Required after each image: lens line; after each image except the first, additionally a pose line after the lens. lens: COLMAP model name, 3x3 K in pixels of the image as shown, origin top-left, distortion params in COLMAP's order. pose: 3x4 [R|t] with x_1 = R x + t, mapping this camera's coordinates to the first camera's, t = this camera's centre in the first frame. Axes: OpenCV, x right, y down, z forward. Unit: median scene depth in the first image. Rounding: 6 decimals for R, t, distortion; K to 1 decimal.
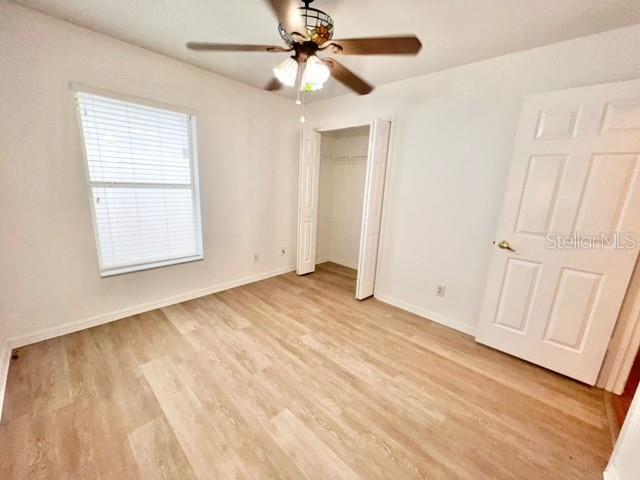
lens RADIAL K [[256.8, 0, 317.7], [0, 256.8, 239.6], [0, 0, 1]] dist [-0.000460, -0.000188]
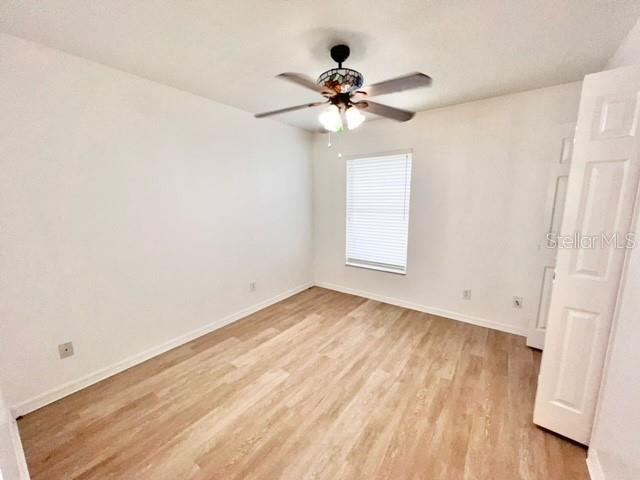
lens RADIAL K [[256.8, 0, 321.2], [0, 256.8, 241.1], [0, 0, 1]] dist [-0.000460, -0.000188]
pose [[0.133034, 0.112754, -0.984677, 0.812974], [-0.205970, 0.974962, 0.083814, -0.118214], [0.969473, 0.191664, 0.152927, 0.584996]]
